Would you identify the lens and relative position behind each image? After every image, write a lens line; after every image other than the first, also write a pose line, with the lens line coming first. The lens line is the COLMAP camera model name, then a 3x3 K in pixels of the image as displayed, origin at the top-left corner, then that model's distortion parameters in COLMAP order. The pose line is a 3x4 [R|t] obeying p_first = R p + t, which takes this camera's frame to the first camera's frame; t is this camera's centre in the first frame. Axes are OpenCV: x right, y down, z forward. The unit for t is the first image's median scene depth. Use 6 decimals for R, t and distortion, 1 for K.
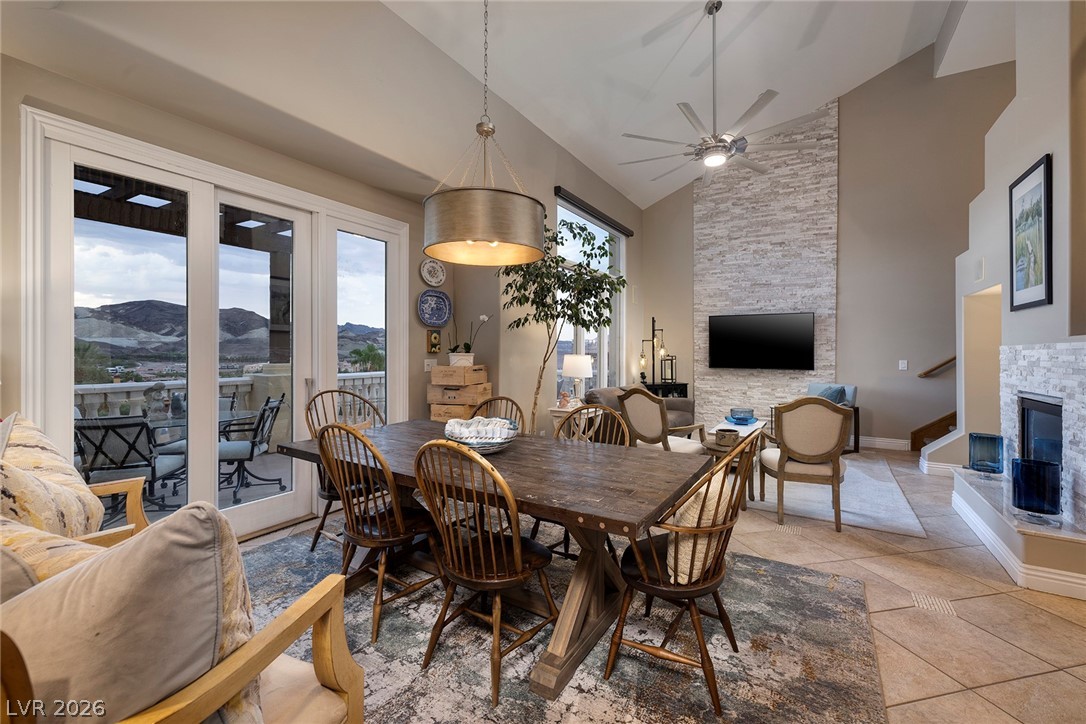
lens RADIAL K [[461.9, 0, 551.5], [0, 461.9, 343.8], [0, 0, 1]] dist [-0.000667, 0.000825]
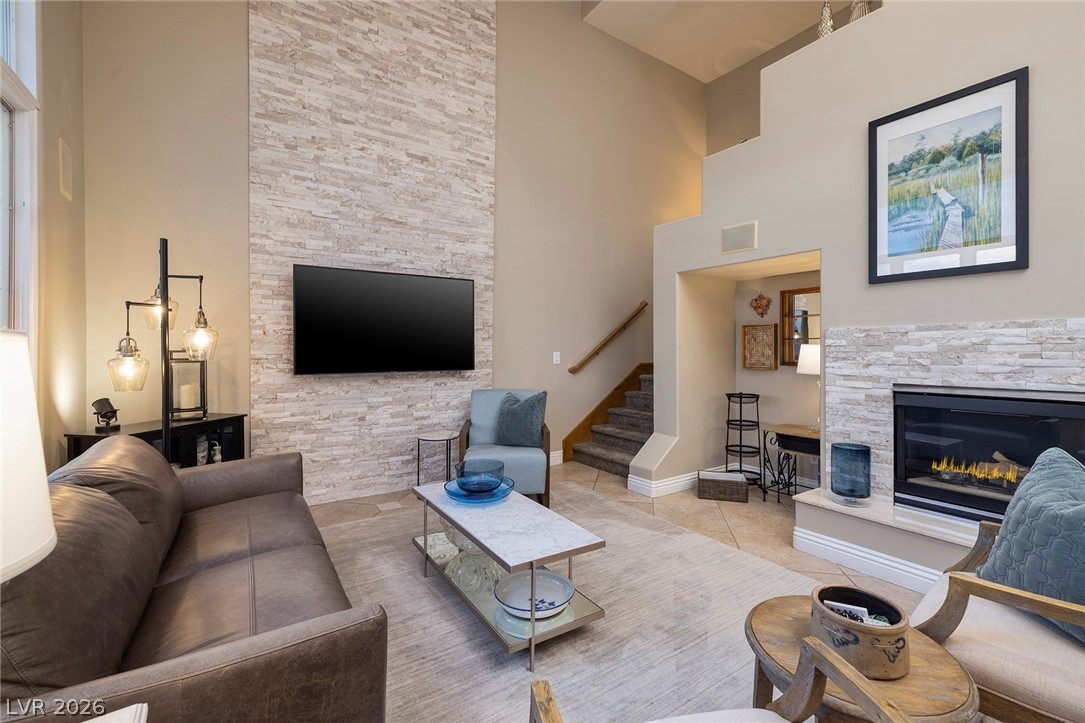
lens RADIAL K [[461.5, 0, 551.6], [0, 461.5, 346.5], [0, 0, 1]] dist [-0.000667, 0.000825]
pose [[0.425272, -0.003181, 0.905060, 0.031794], [-0.008432, 0.999937, 0.007476, 0.019124], [-0.905027, -0.010811, 0.425218, 0.624229]]
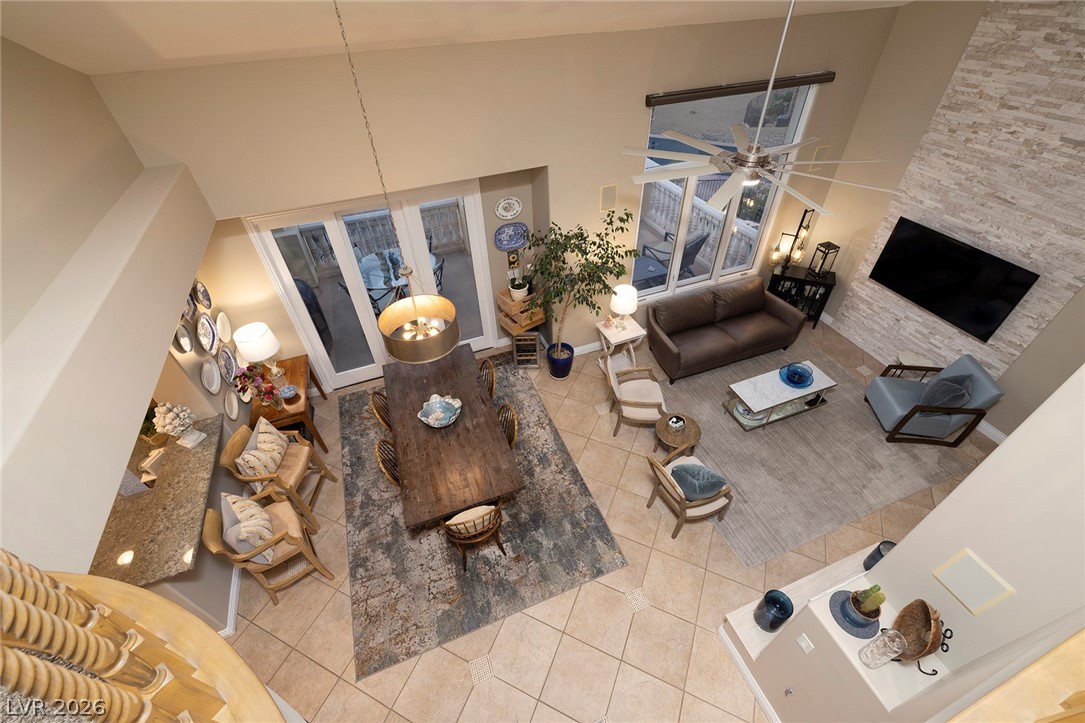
lens RADIAL K [[461.5, 0, 538.8], [0, 461.5, 358.6], [0, 0, 1]] dist [-0.000667, 0.000825]
pose [[0.785310, 0.390503, -0.480411, 0.364701], [0.036822, 0.745146, 0.665885, -0.448673], [0.618006, -0.540616, 0.570791, 0.103590]]
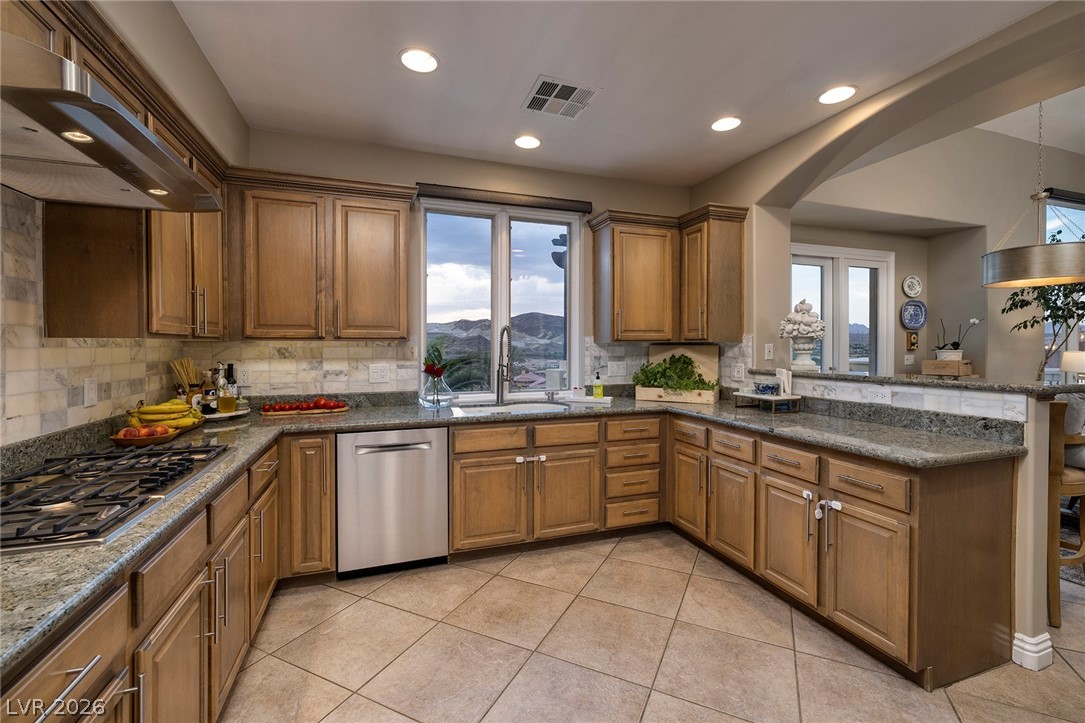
lens RADIAL K [[461.5, 0, 546.9], [0, 461.5, 351.6], [0, 0, 1]] dist [-0.000667, 0.000825]
pose [[0.765181, -0.002410, -0.643811, -0.141513], [0.016170, 0.999749, 0.015476, -0.008038], [0.643612, -0.022252, 0.765028, -0.410923]]
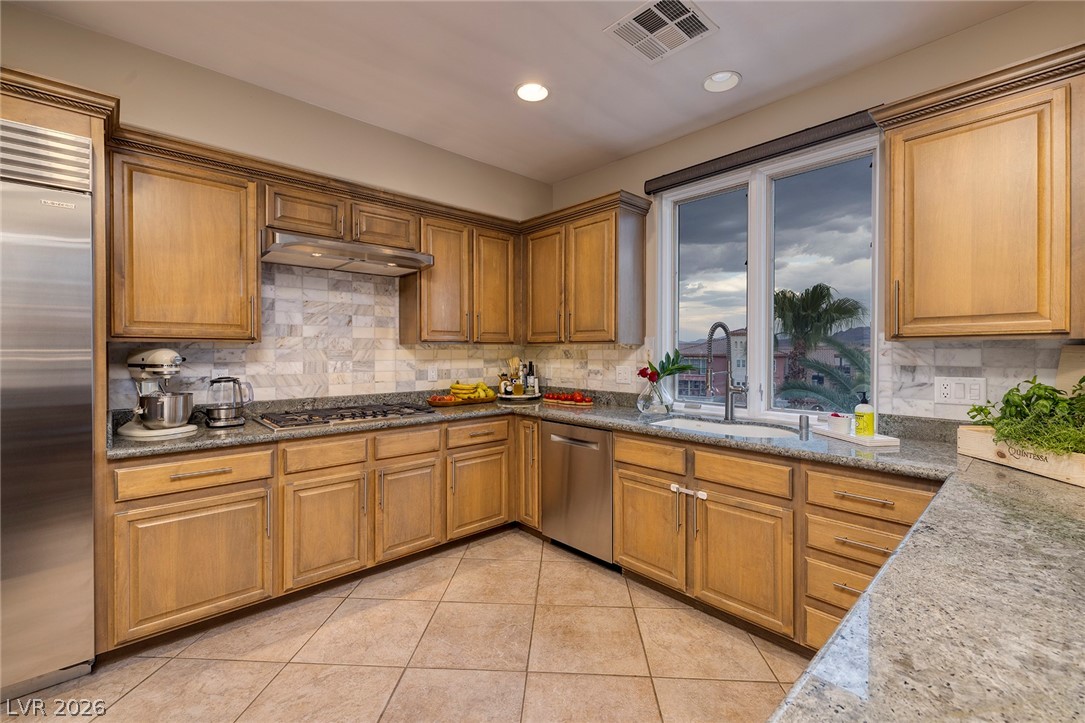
lens RADIAL K [[461.5, 0, 544.0], [0, 461.5, 355.8], [0, 0, 1]] dist [-0.000667, 0.000825]
pose [[-0.298789, 0.000381, -0.954319, -0.075495], [0.008454, 0.999962, -0.002247, -0.001388], [0.954282, -0.008740, -0.298781, -0.094973]]
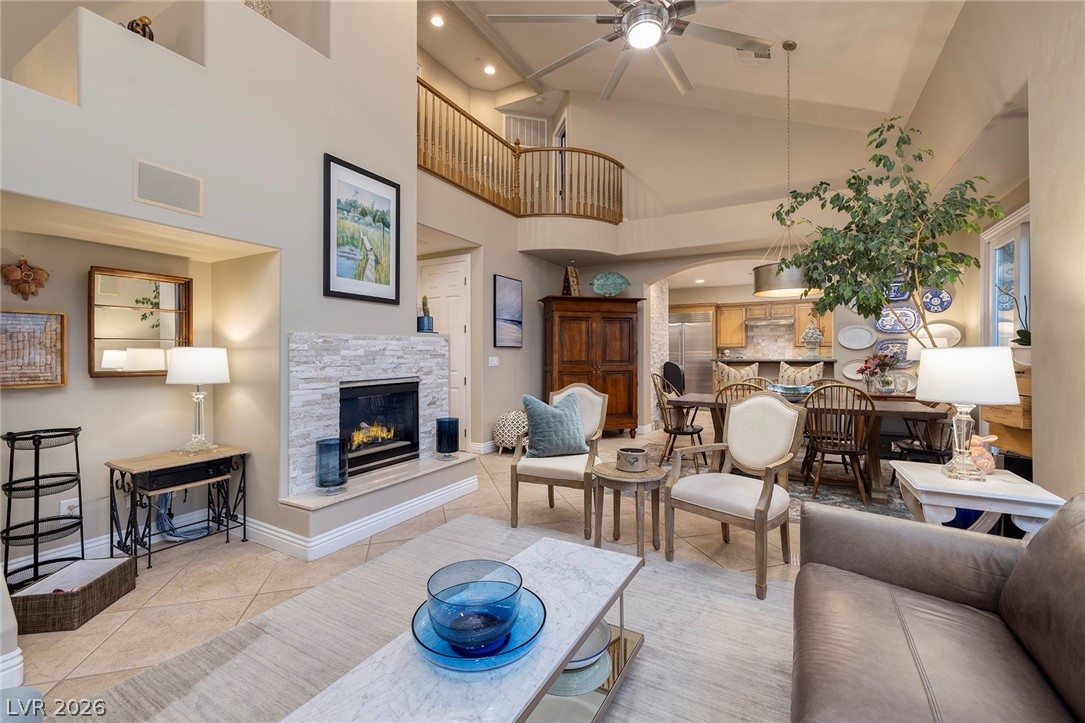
lens RADIAL K [[461.5, 0, 550.3], [0, 461.5, 355.0], [0, 0, 1]] dist [-0.000667, 0.000825]
pose [[-0.999167, -0.004979, -0.040495, 0.323911], [-0.004511, 0.999922, -0.011637, 0.028443], [0.040549, -0.011444, -0.999112, 1.026804]]
